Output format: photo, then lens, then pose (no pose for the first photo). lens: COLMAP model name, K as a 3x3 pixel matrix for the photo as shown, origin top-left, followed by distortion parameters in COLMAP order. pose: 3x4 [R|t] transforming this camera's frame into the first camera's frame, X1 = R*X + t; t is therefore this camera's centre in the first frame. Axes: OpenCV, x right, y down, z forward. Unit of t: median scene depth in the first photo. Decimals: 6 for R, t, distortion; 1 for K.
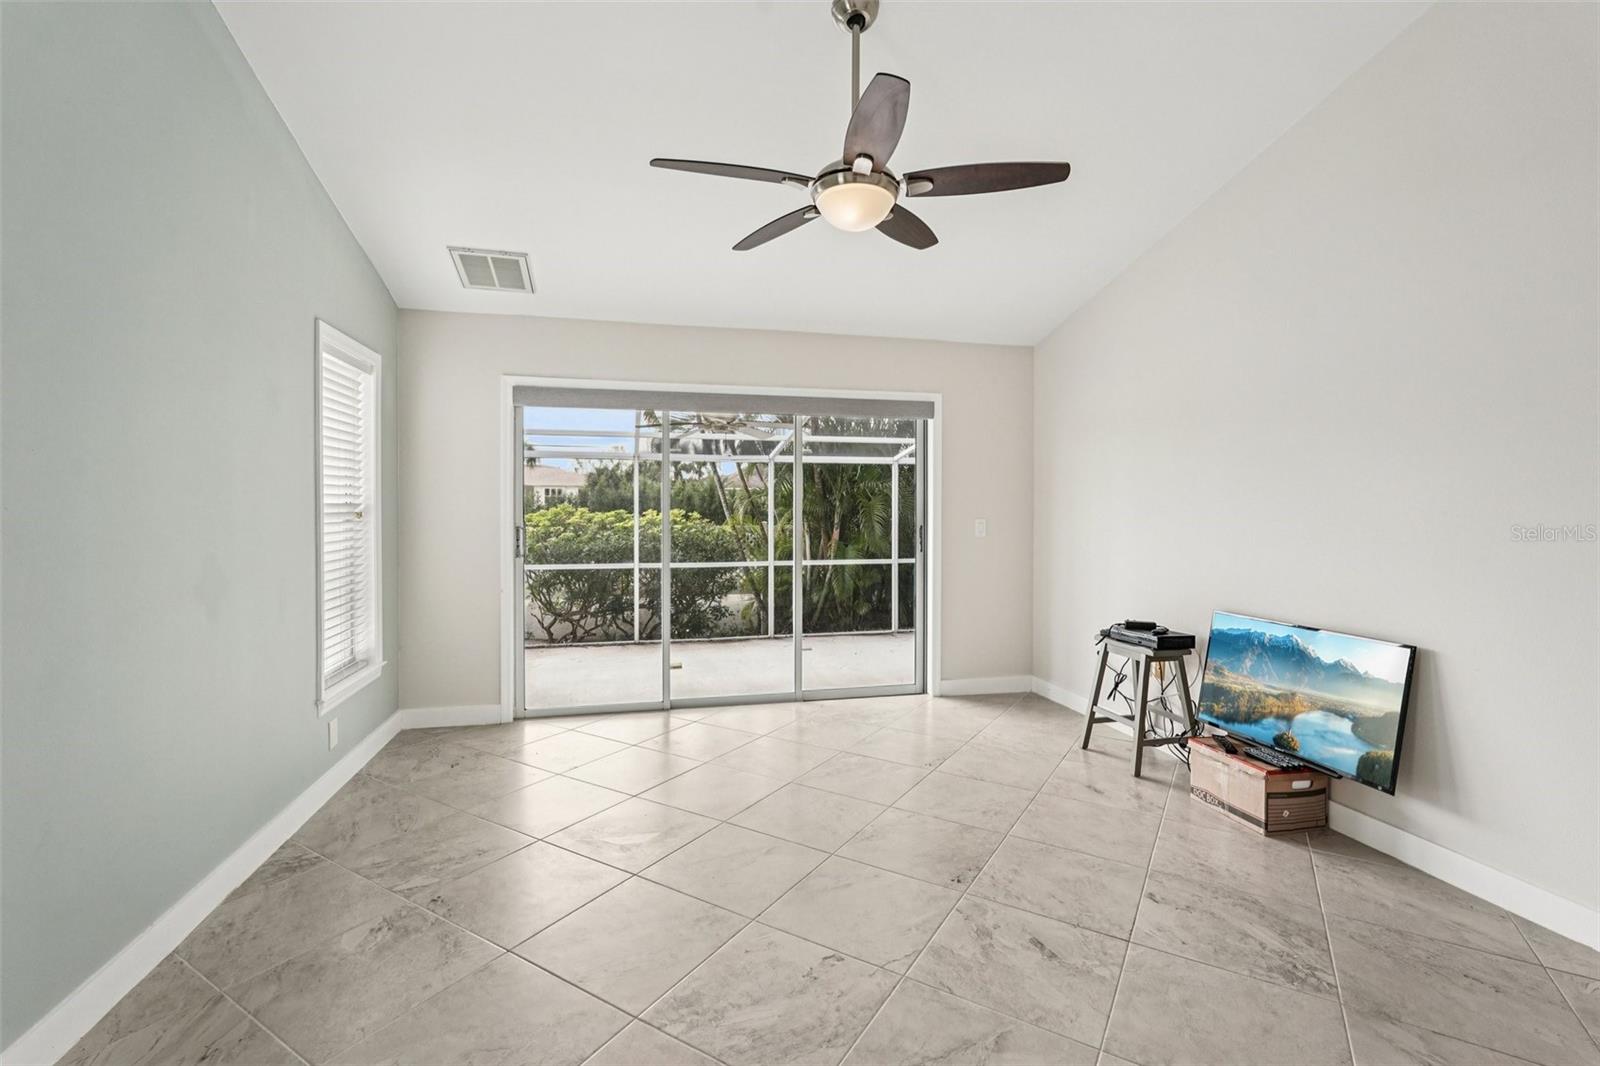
lens RADIAL K [[720.3, 0, 803.6], [0, 720.3, 515.7], [0, 0, 1]] dist [-0.020095, 0.011056]
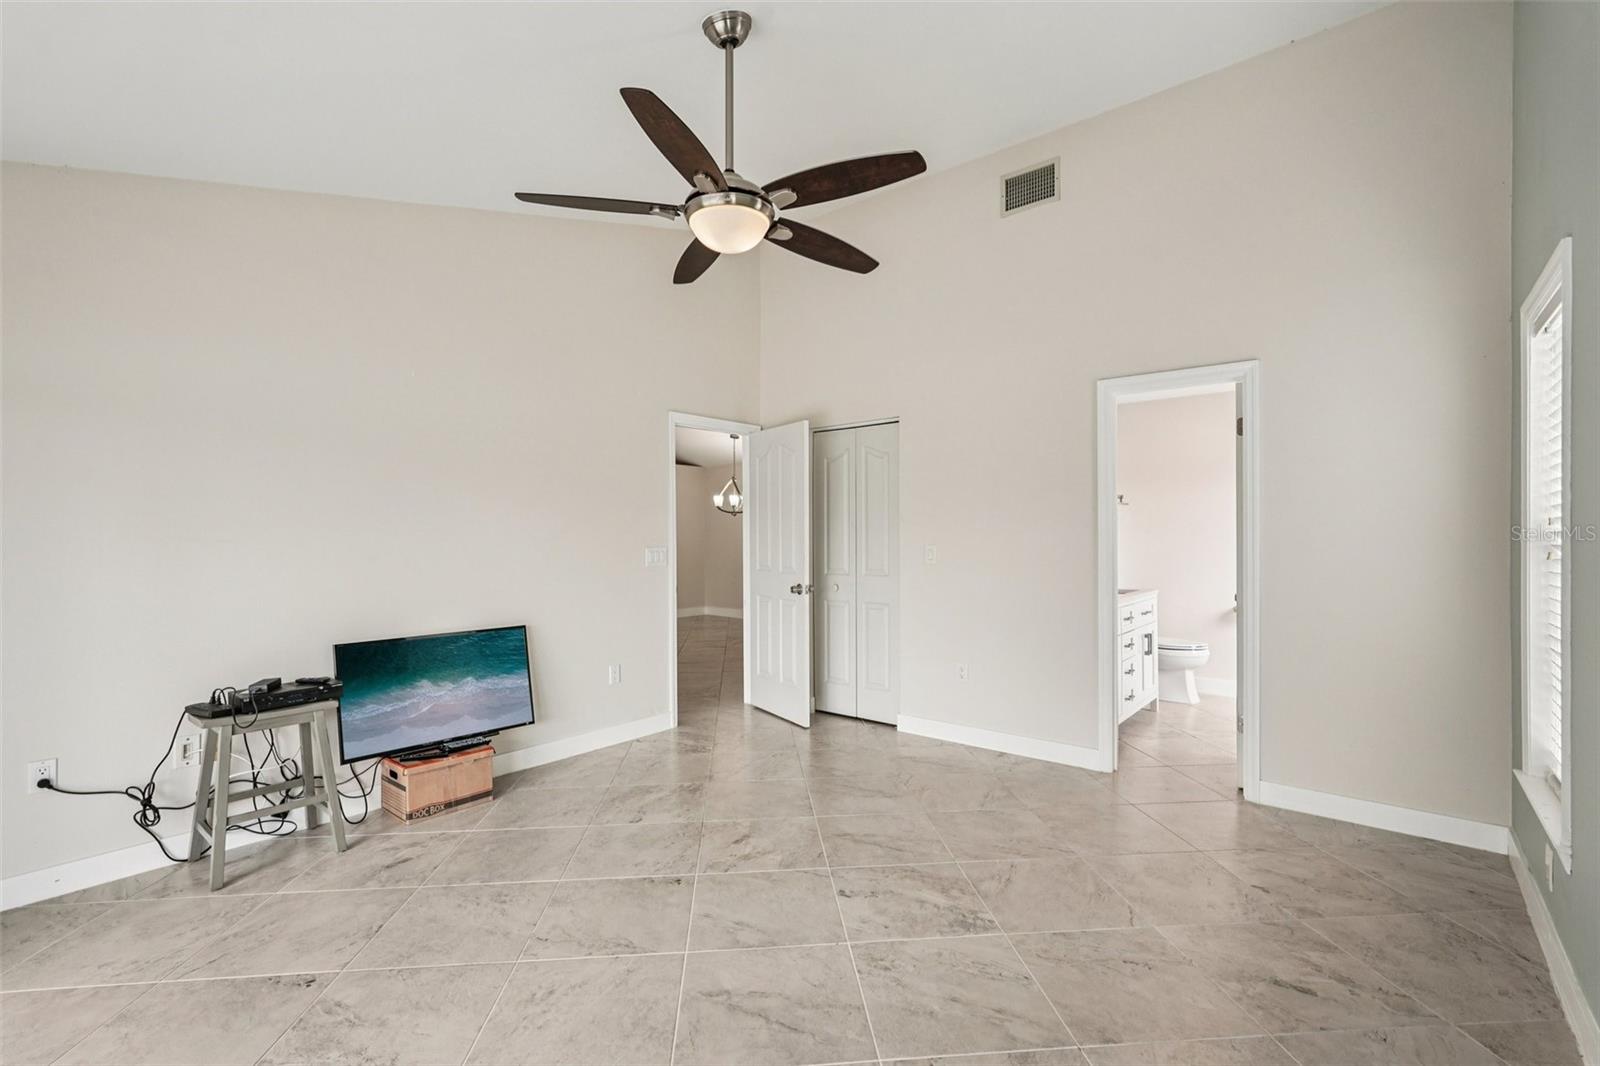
lens RADIAL K [[709.2, 0, 802.7], [0, 709.2, 541.4], [0, 0, 1]] dist [-0.020064, 0.011369]
pose [[-0.593648, -0.004848, 0.804710, -0.724294], [0.013300, 0.999786, 0.015834, -0.014598], [-0.804615, 0.020103, -0.593457, 1.421974]]
